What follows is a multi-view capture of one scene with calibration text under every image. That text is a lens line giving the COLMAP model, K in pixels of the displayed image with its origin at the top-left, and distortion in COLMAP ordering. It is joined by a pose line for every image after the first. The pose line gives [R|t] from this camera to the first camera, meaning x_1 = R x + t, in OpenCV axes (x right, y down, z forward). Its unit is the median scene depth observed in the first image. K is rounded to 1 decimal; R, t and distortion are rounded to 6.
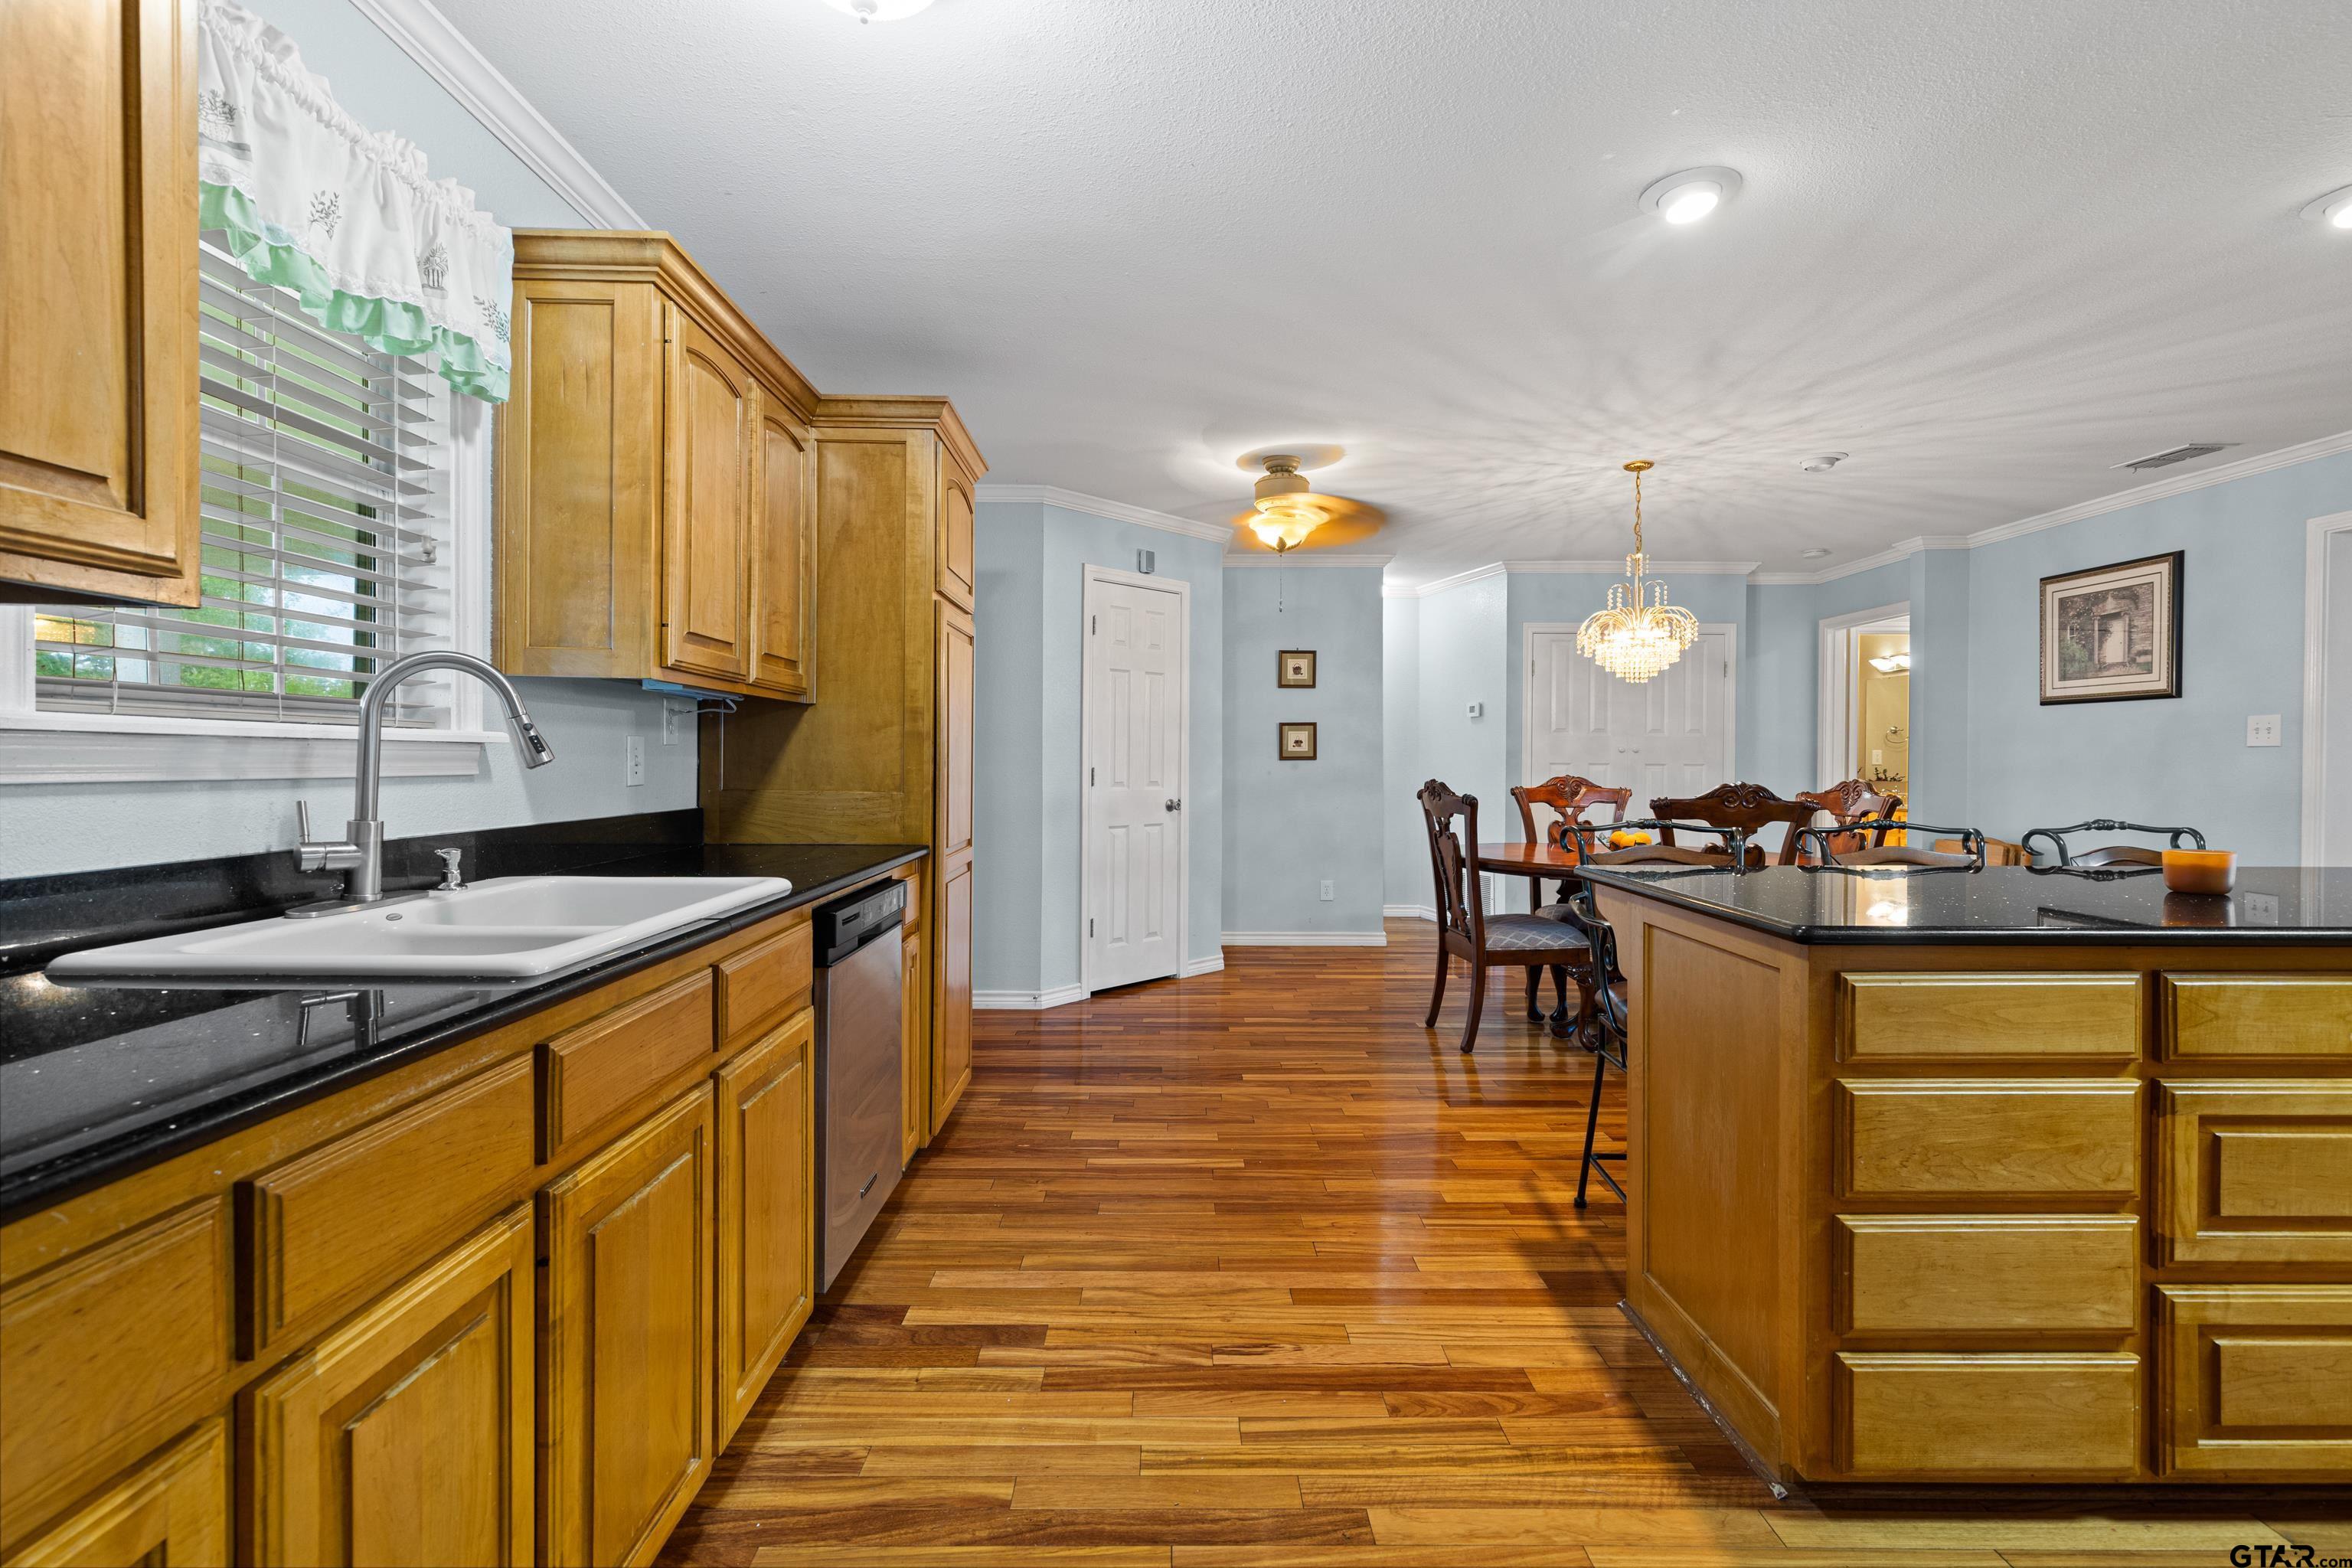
lens RADIAL K [[1072.6, 0, 1153.5], [0, 1072.6, 772.0], [0, 0, 1]] dist [0.004090, -0.001380]
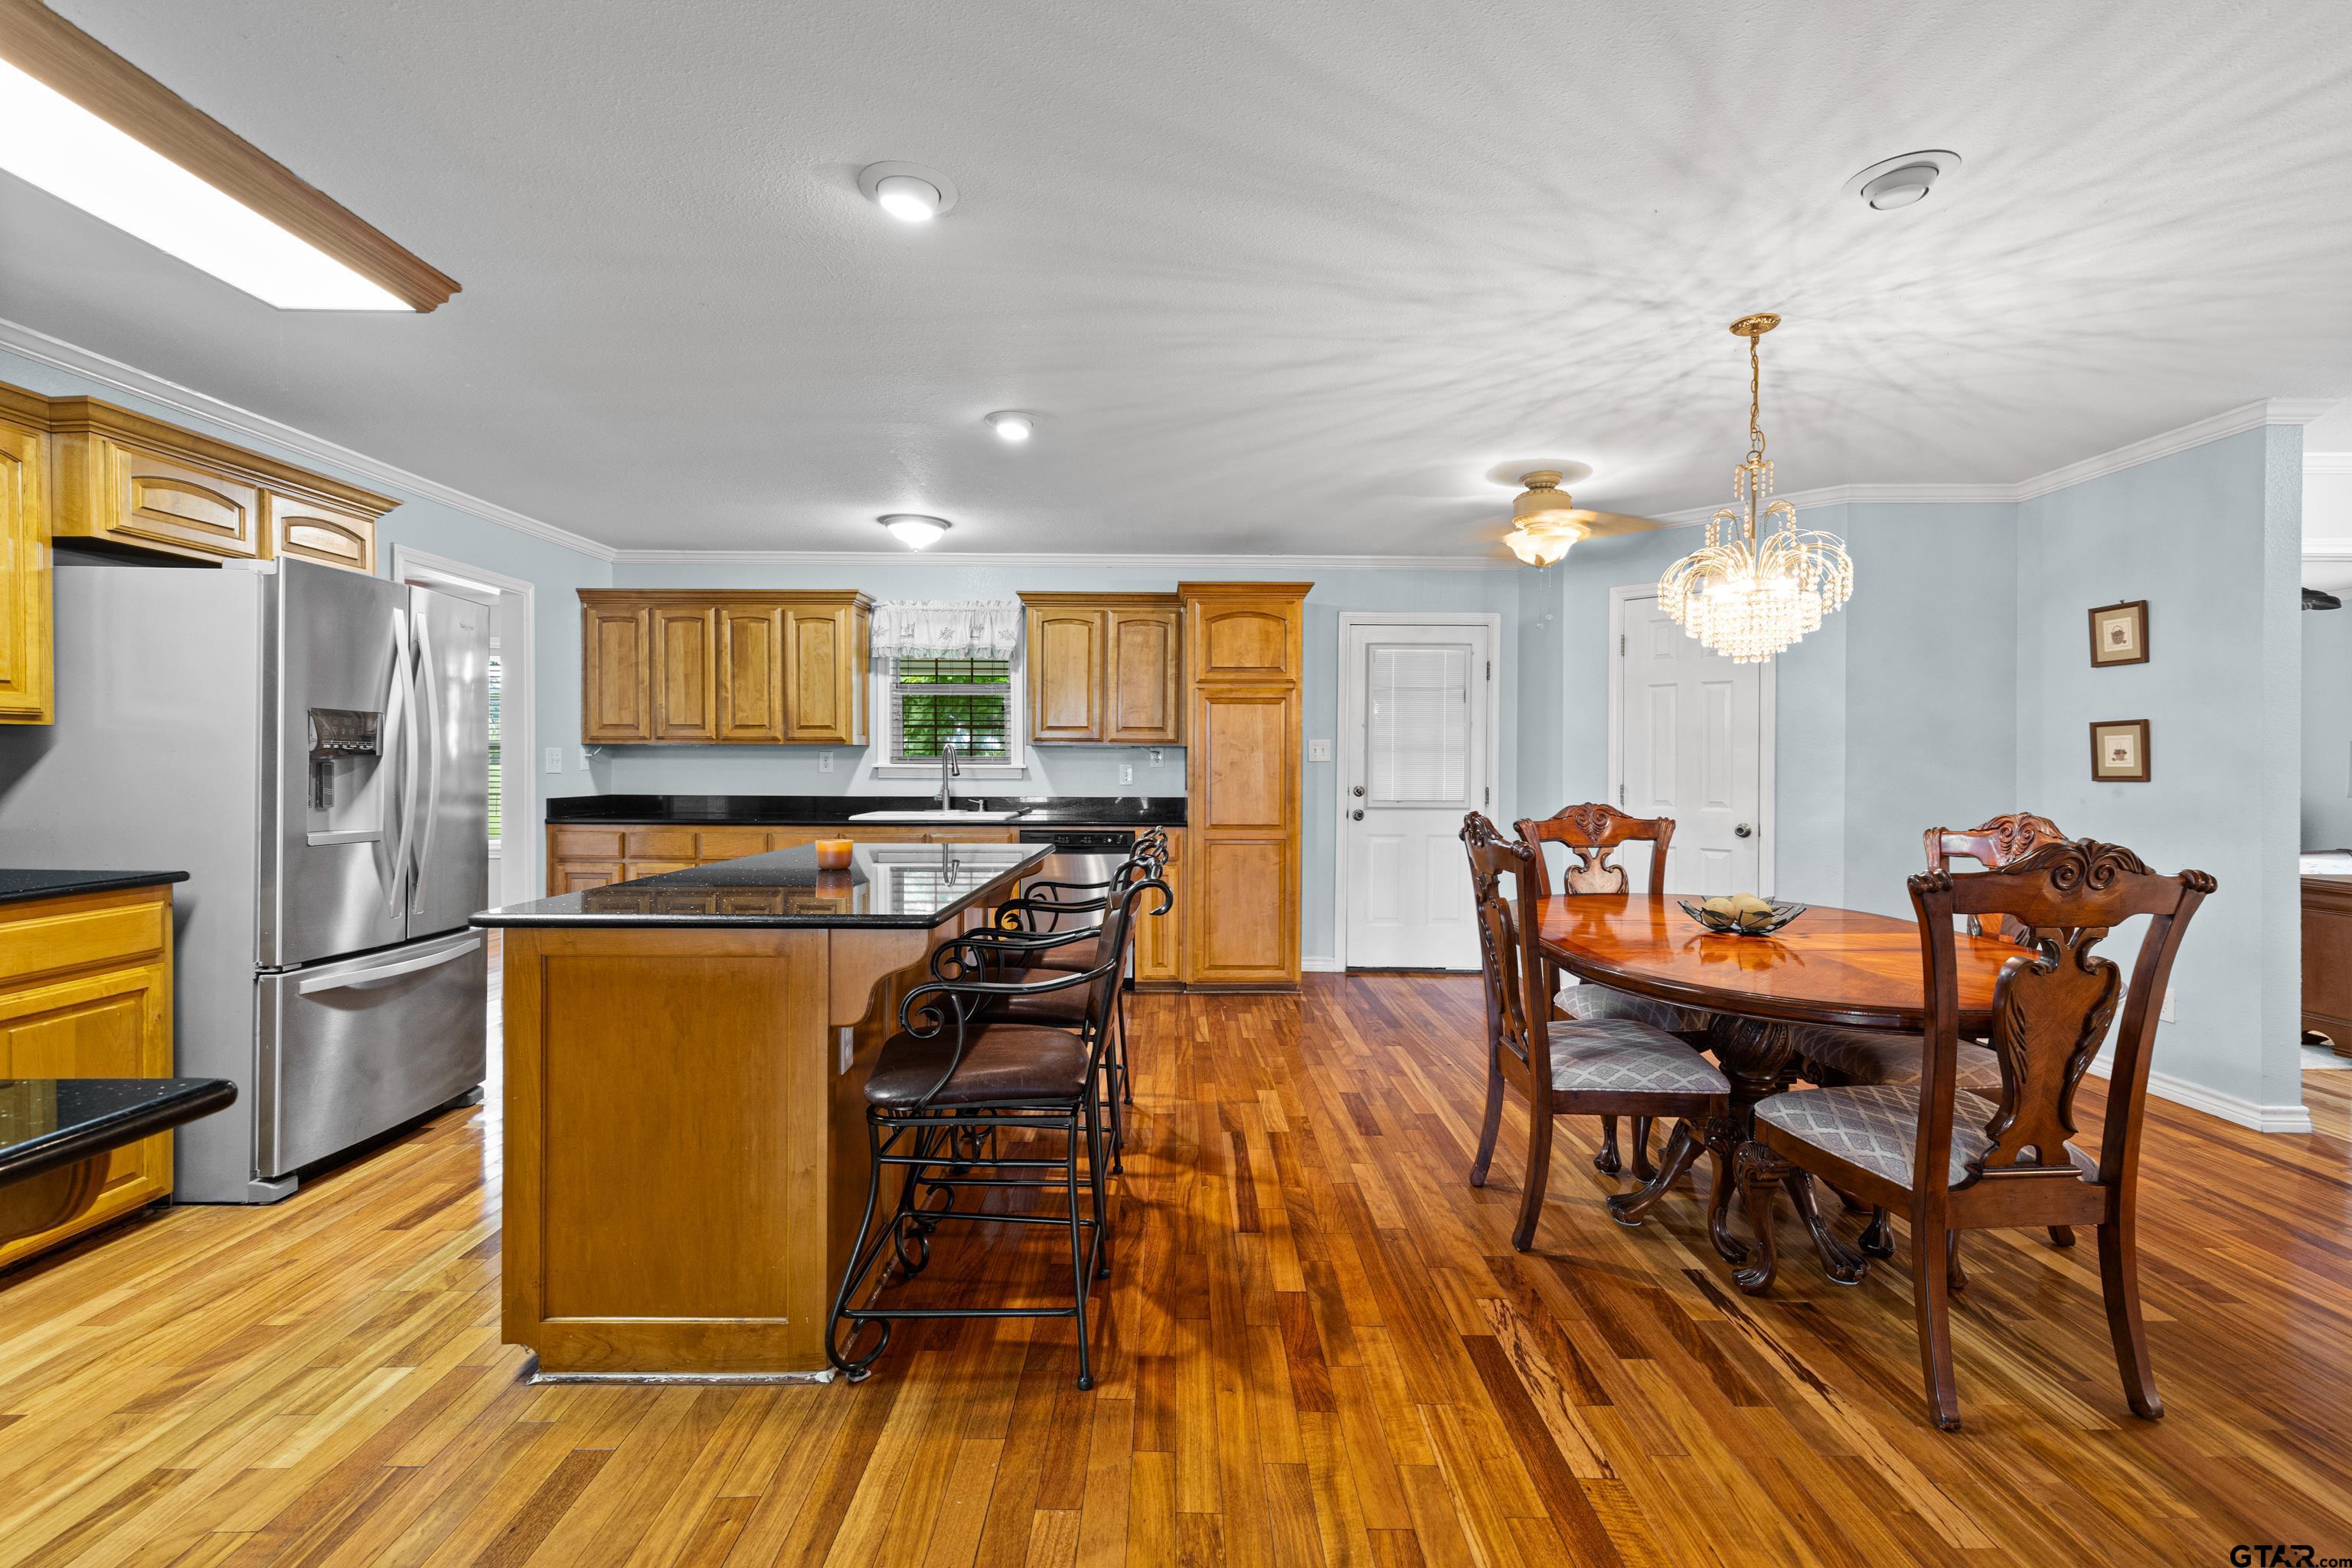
lens RADIAL K [[1072.6, 0, 1178.2], [0, 1072.6, 767.2], [0, 0, 1]] dist [0.004090, -0.001380]
pose [[-0.008269, 0.000449, -0.999966, 1.253634], [-0.013965, 0.999902, 0.000564, -0.019796], [0.999868, 0.013970, -0.008262, 0.761614]]
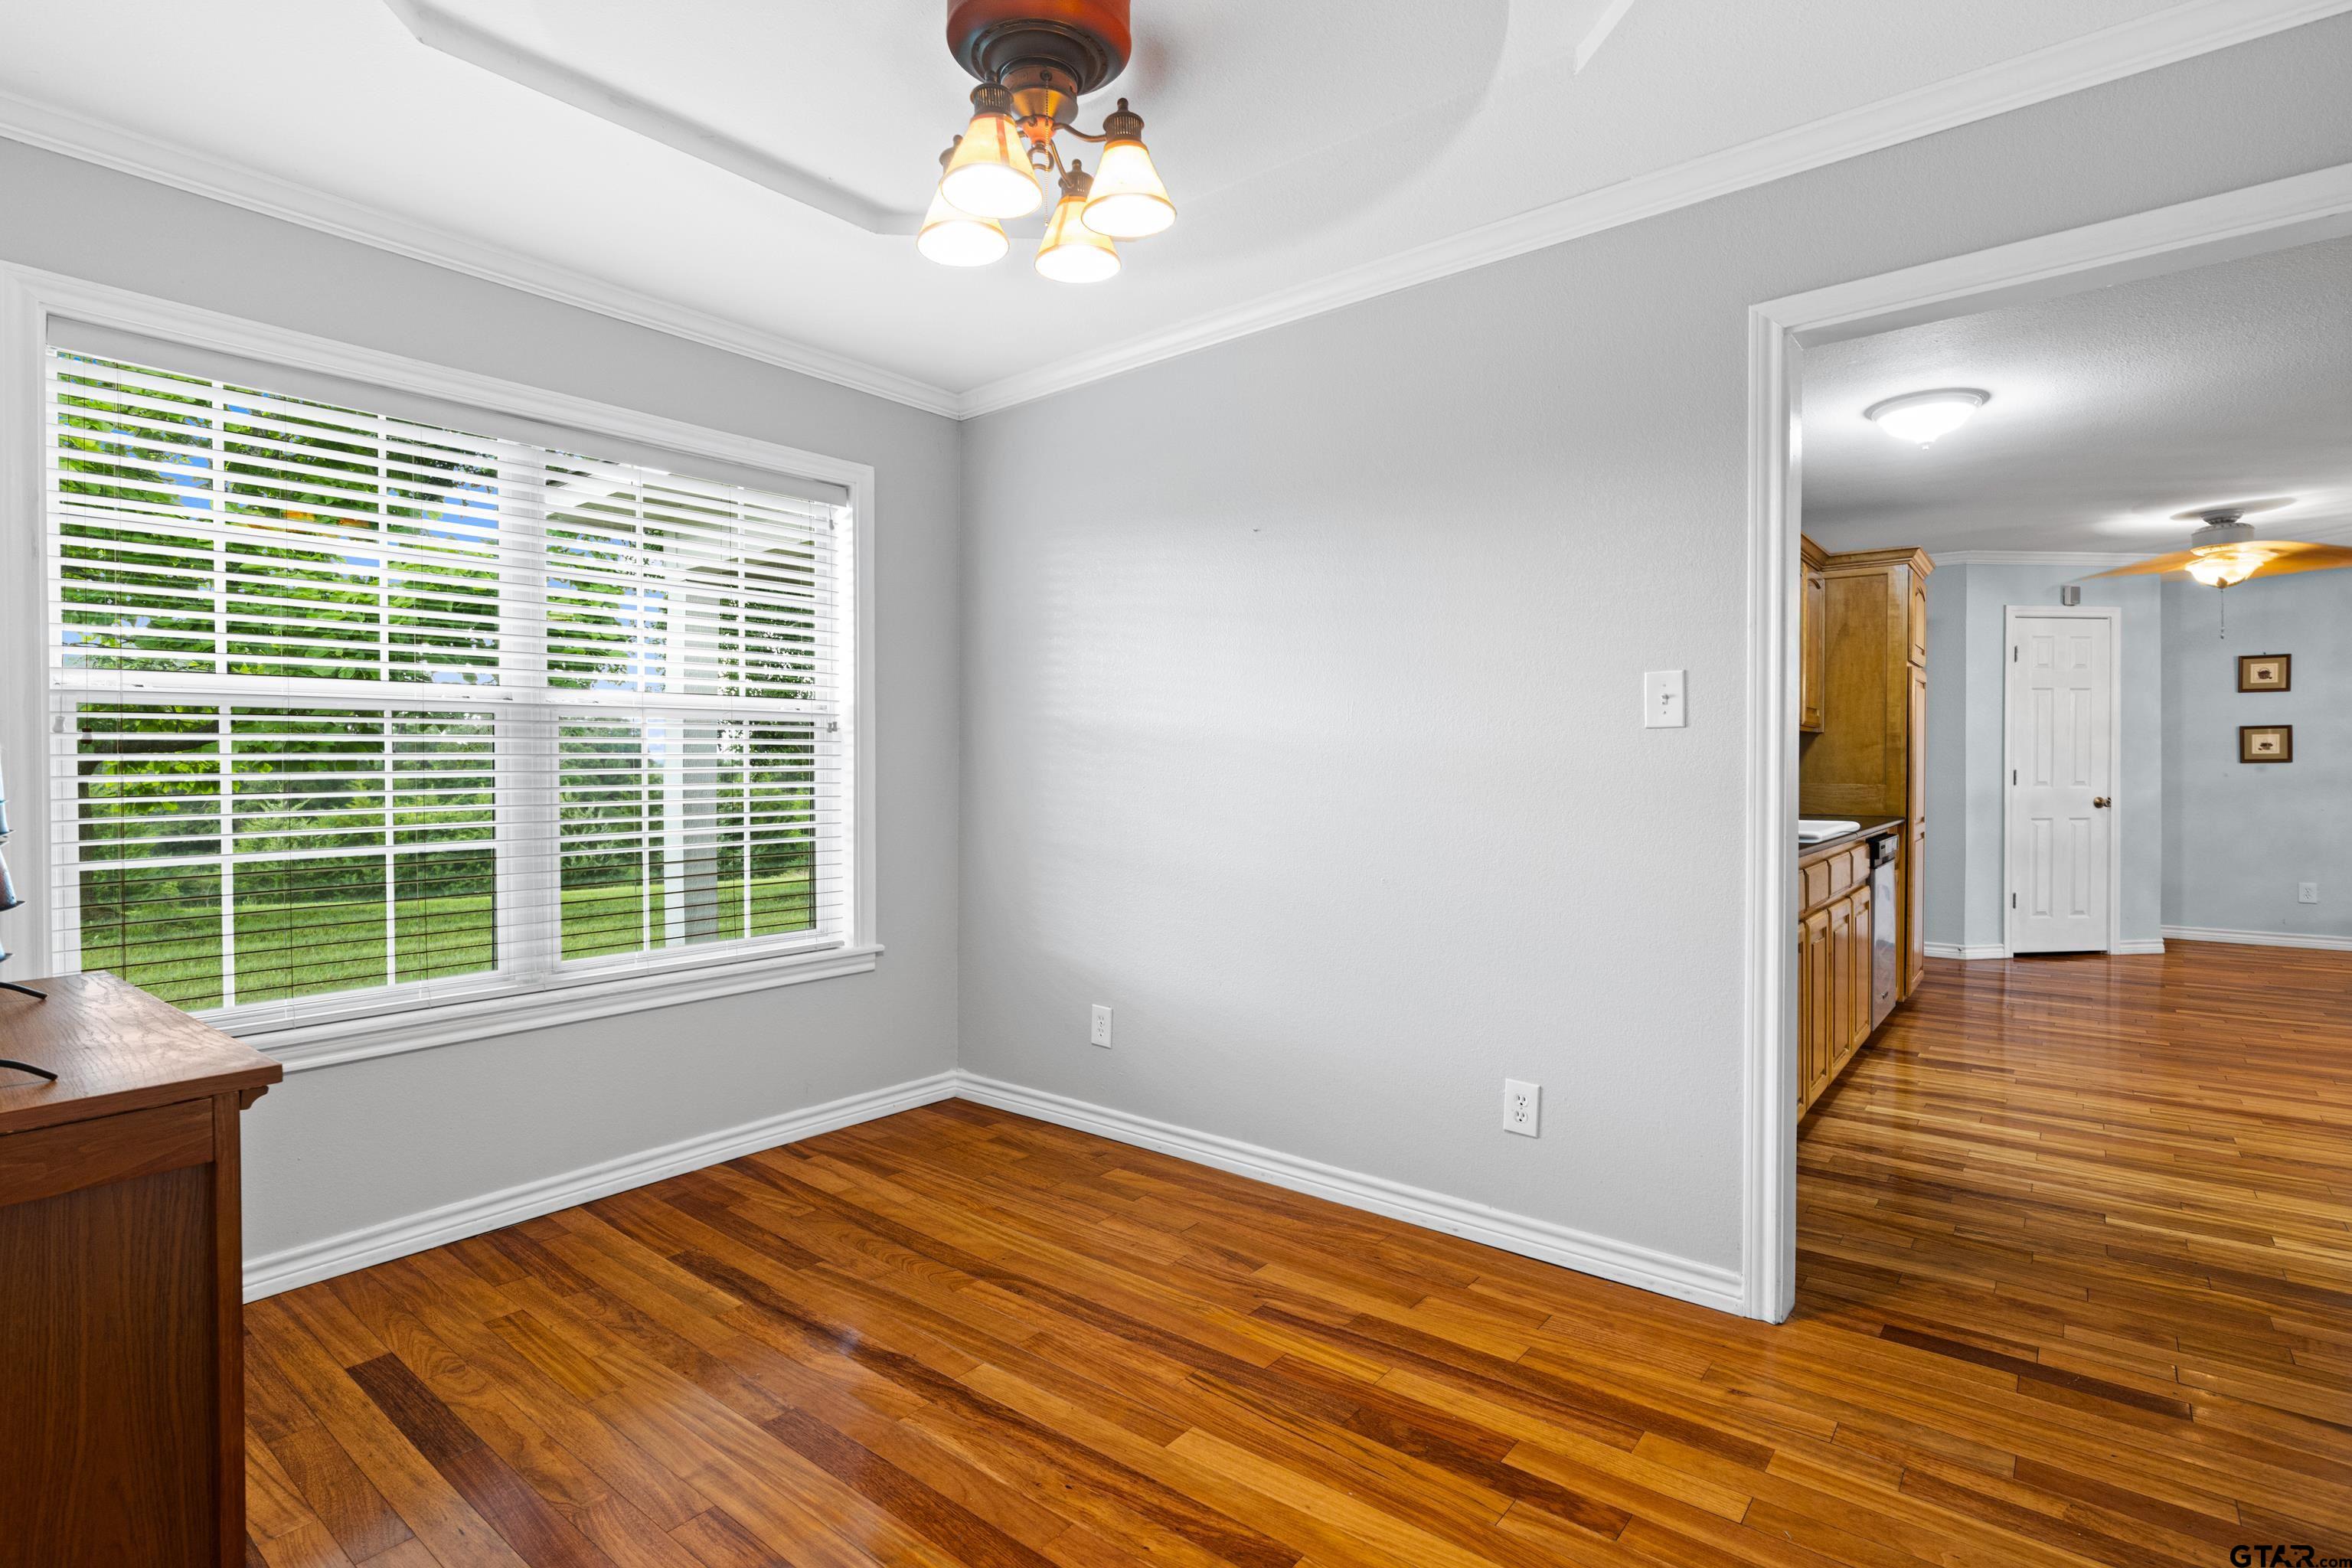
lens RADIAL K [[1104.1, 0, 1157.1], [0, 1104.1, 766.5], [0, 0, 1]] dist [0.010025, 0.000296]
pose [[0.773859, -0.002177, -0.633354, -0.014615], [-0.002648, 0.999974, -0.006673, 0.004087], [0.633352, 0.006841, 0.773833, -0.796751]]
